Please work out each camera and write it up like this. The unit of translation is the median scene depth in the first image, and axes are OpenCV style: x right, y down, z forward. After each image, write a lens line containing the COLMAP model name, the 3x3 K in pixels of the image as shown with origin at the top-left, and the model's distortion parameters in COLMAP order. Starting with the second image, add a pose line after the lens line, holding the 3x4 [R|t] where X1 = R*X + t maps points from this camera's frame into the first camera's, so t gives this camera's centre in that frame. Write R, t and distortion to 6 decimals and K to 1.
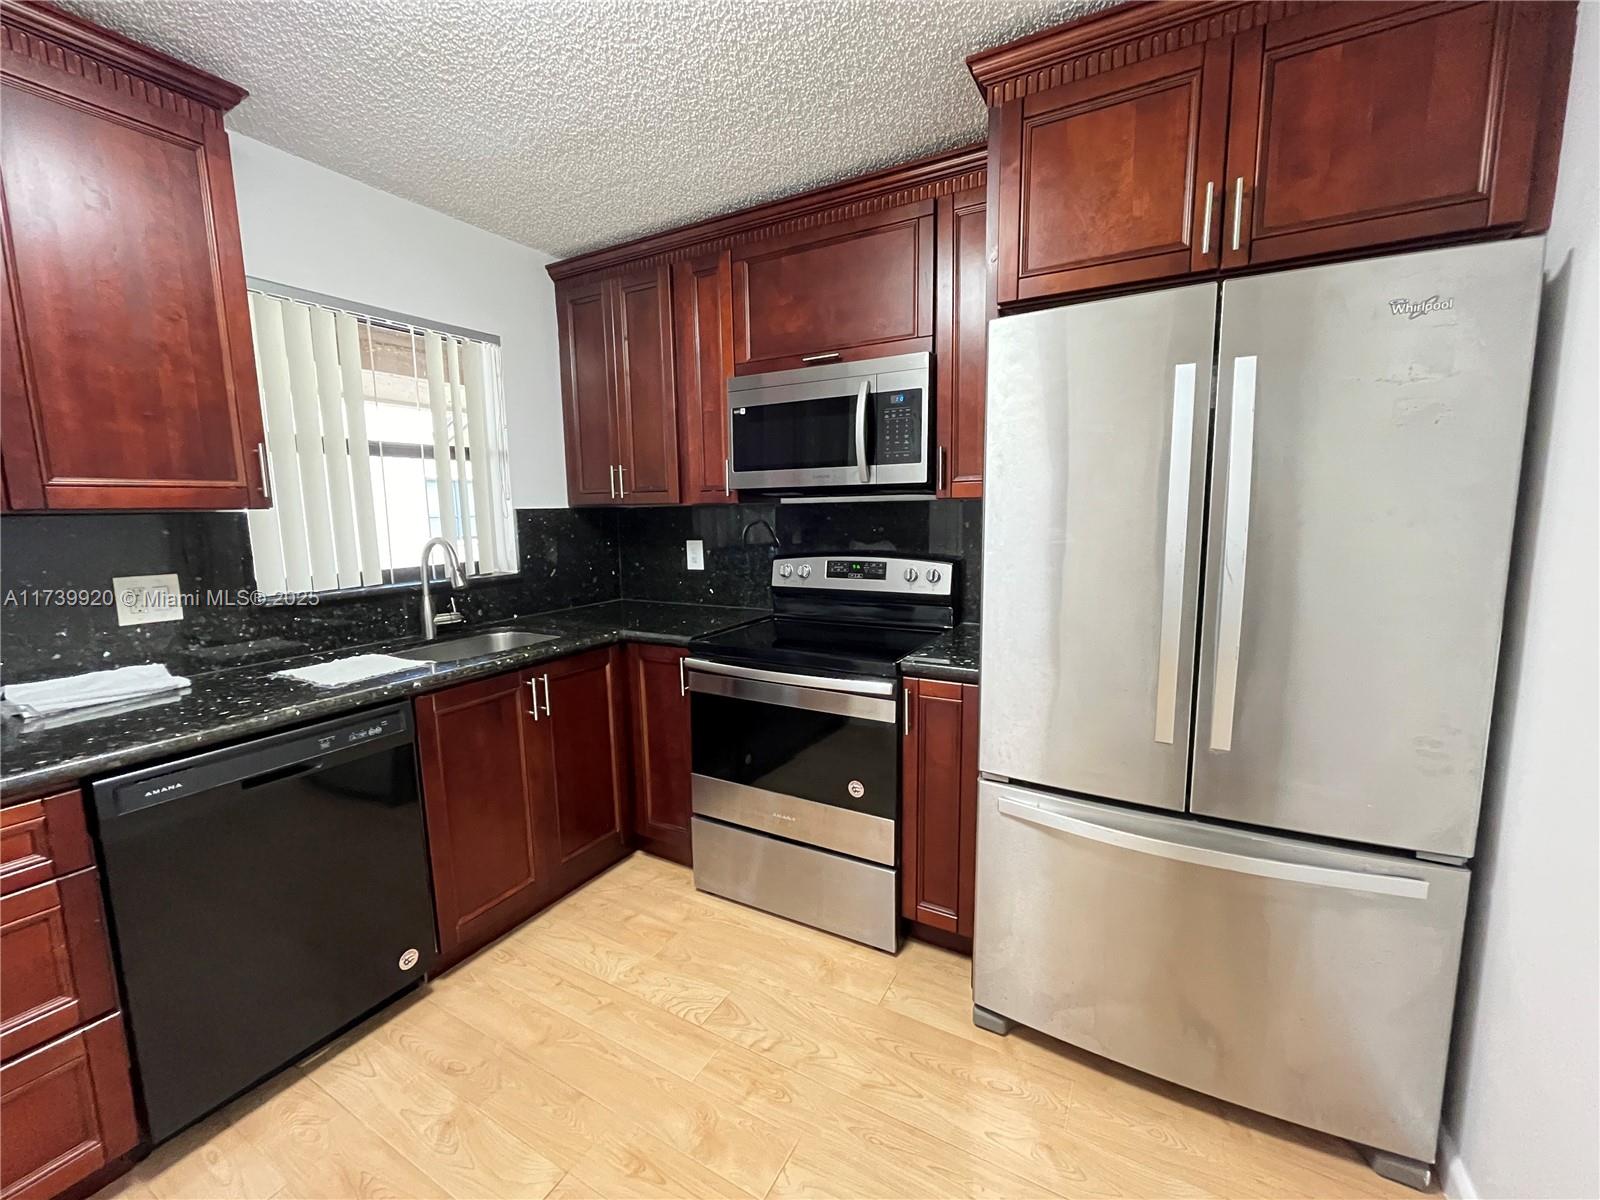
lens RADIAL K [[659.5, 0, 799.0], [0, 659.5, 596.5], [0, 0, 1]] dist [0.000238, -0.000282]
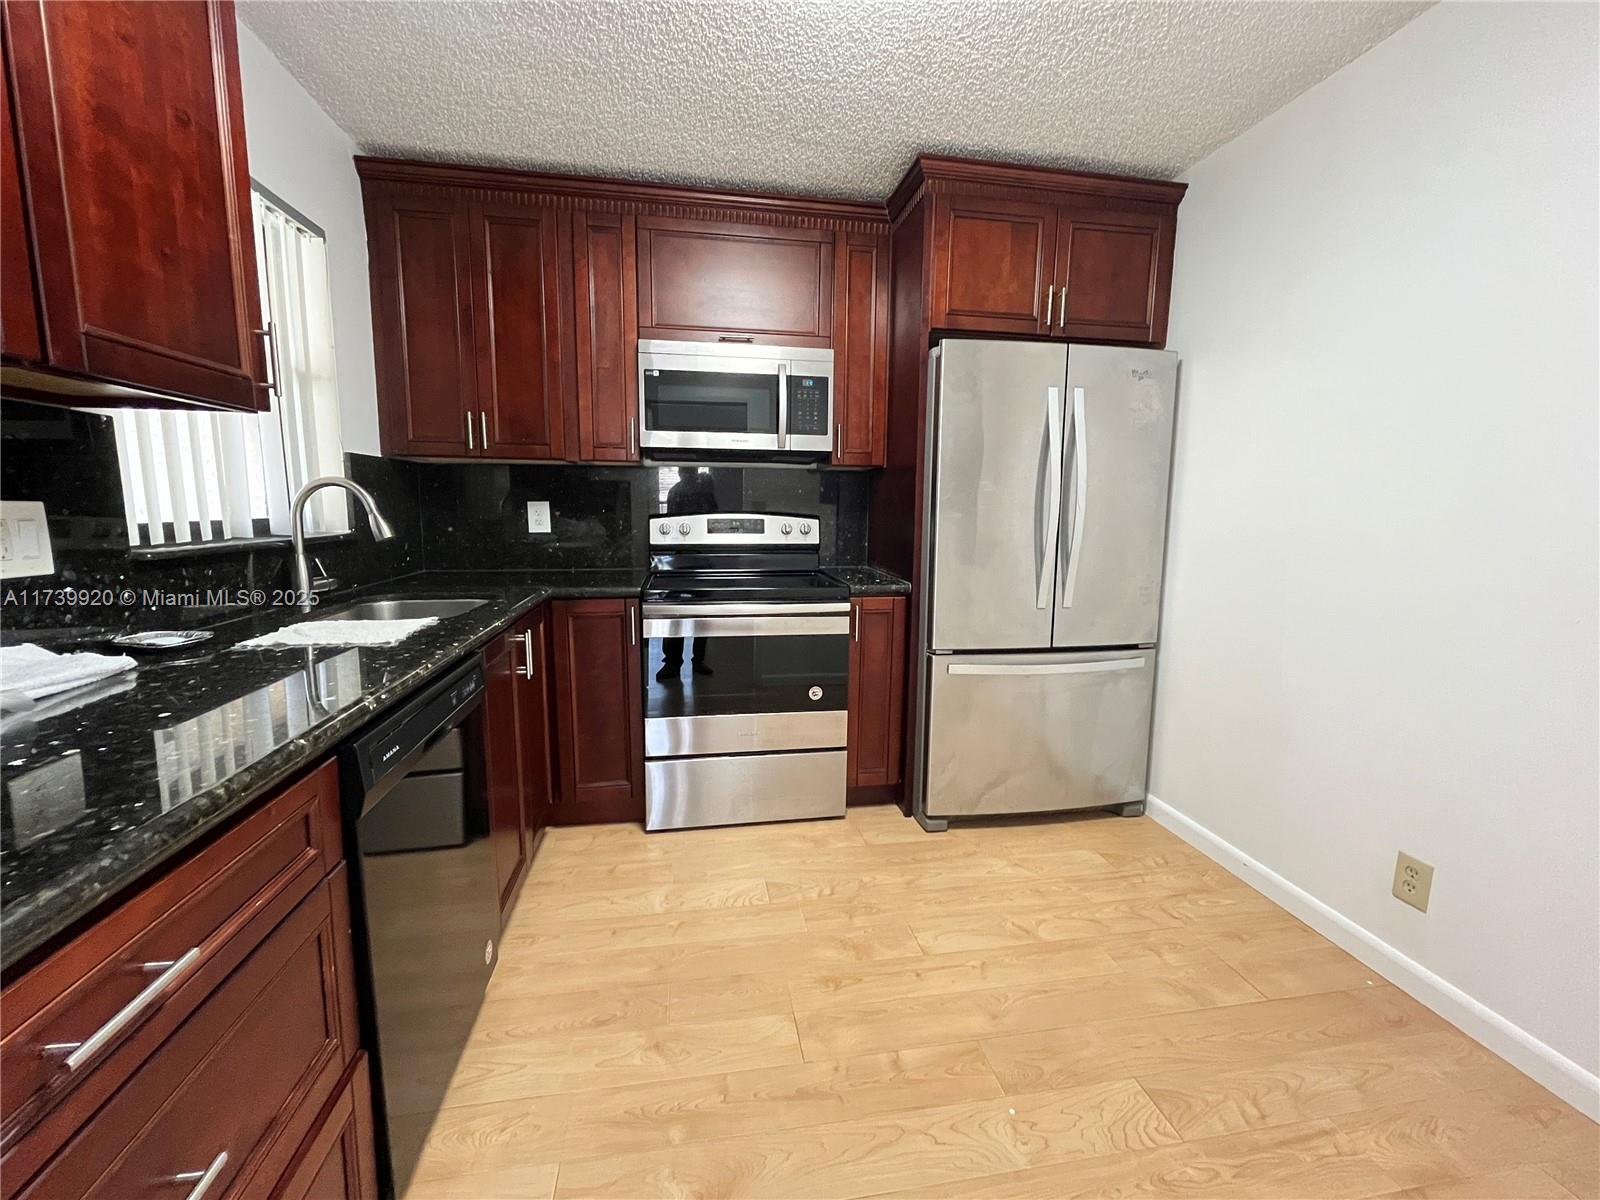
lens RADIAL K [[659.5, 0, 794.7], [0, 659.5, 597.8], [0, 0, 1]] dist [0.000238, -0.000282]
pose [[0.774977, -0.064200, 0.628721, -0.726904], [0.062660, 0.997731, 0.024644, 0.080000], [-0.628876, 0.020297, 0.777241, 0.054695]]
